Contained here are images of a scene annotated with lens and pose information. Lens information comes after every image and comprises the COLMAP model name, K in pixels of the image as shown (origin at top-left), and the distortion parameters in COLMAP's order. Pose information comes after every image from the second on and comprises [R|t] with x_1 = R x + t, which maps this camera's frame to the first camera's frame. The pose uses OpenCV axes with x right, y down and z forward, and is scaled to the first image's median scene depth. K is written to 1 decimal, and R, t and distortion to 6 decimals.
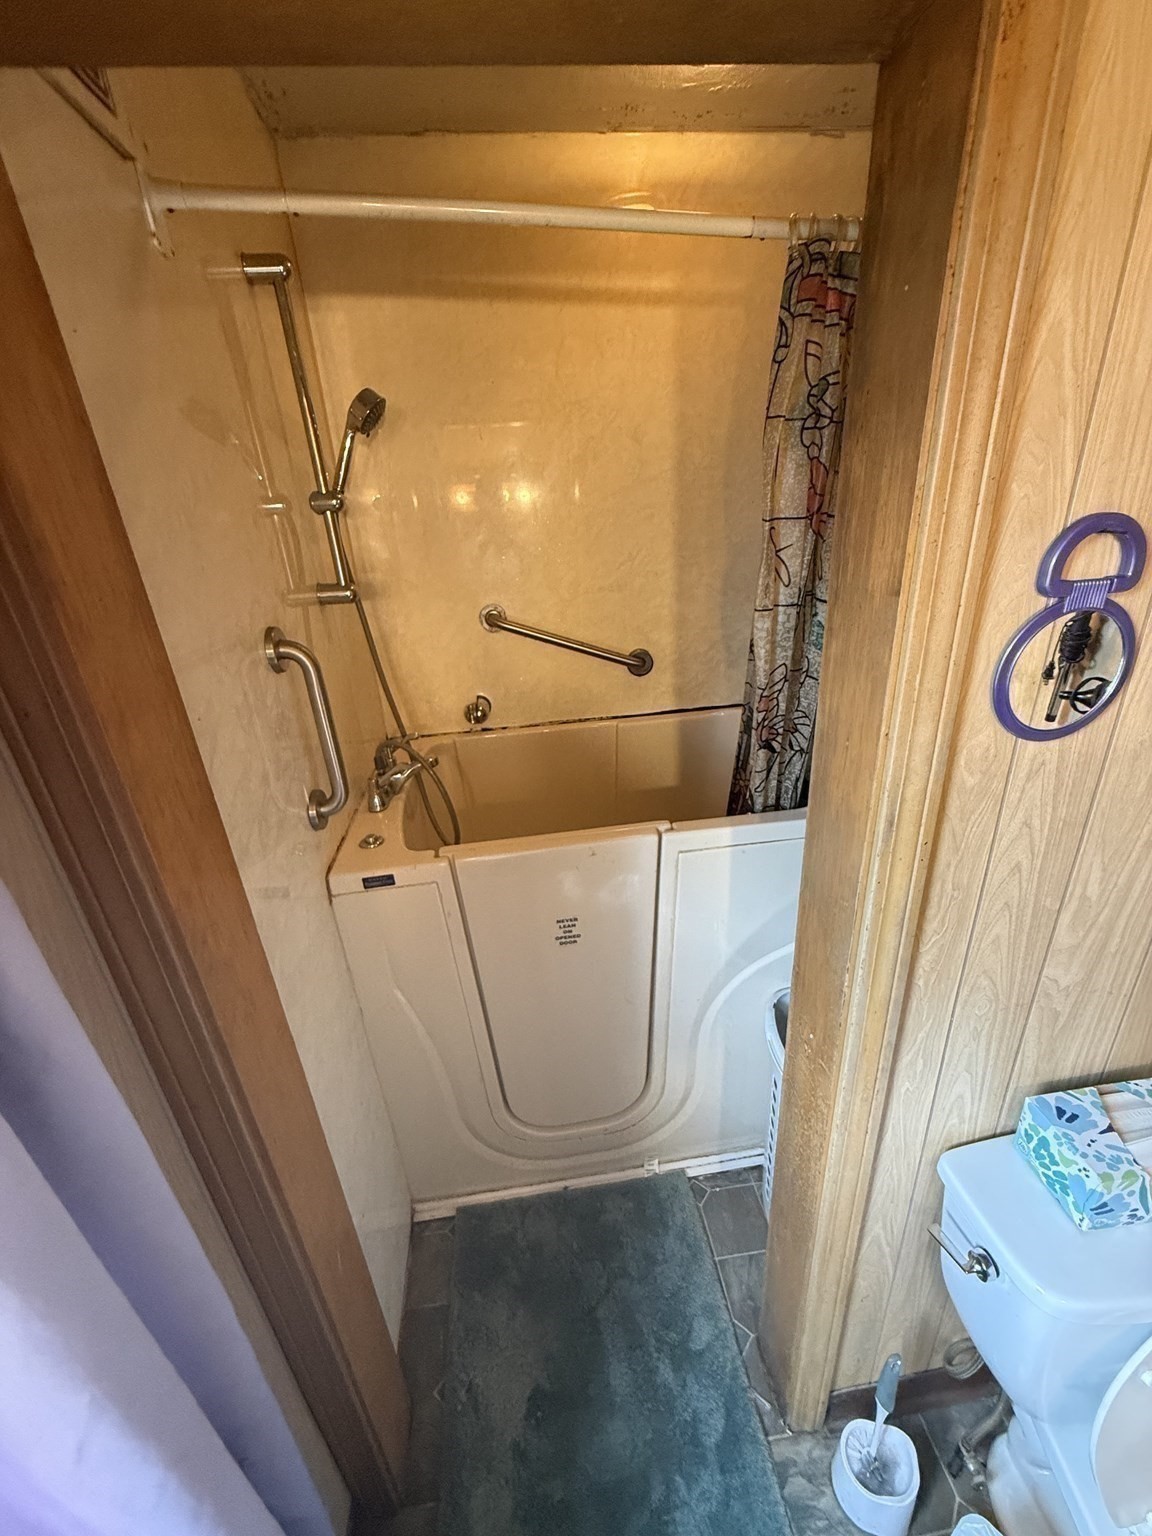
lens RADIAL K [[614.3, 0, 579.5], [0, 614.3, 763.7], [0, 0, 1]] dist [-0.002116, 0.000026]
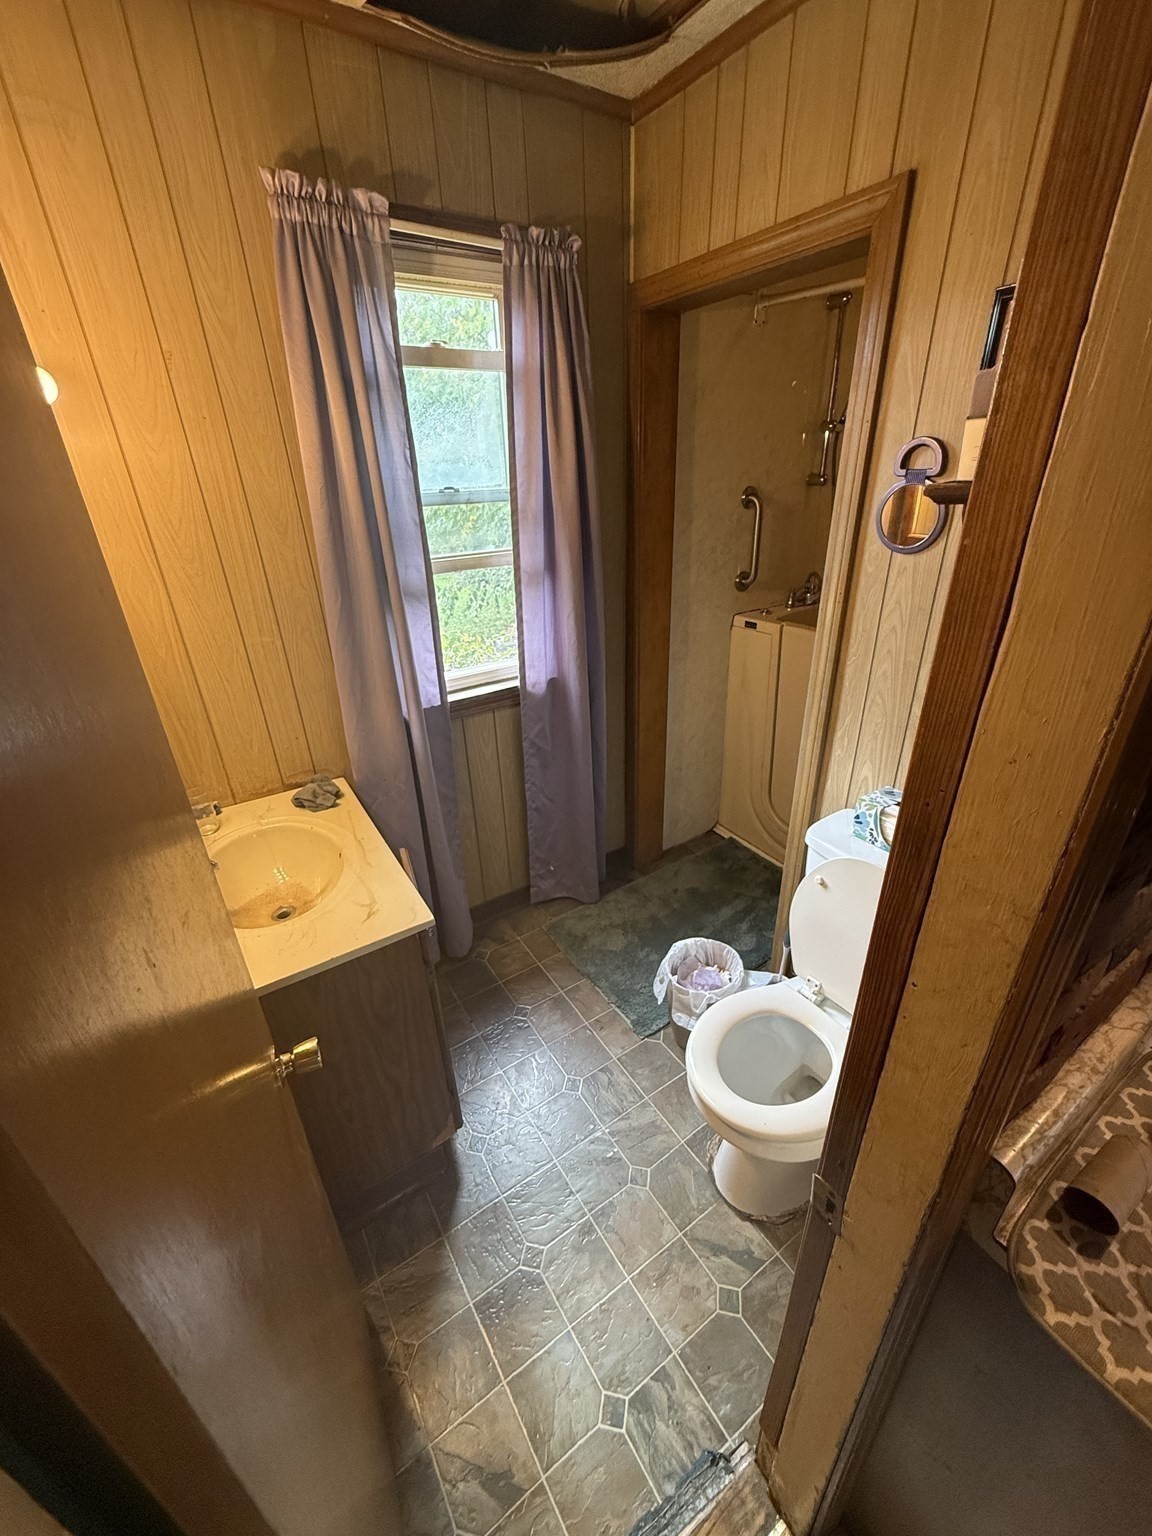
lens RADIAL K [[614.3, 0, 577.2], [0, 614.3, 766.9], [0, 0, 1]] dist [-0.002116, 0.000026]
pose [[0.439632, 0.438405, -0.783916, 1.643109], [-0.346892, 0.887941, 0.302039, 0.264059], [0.828486, 0.139148, 0.542447, -0.683440]]
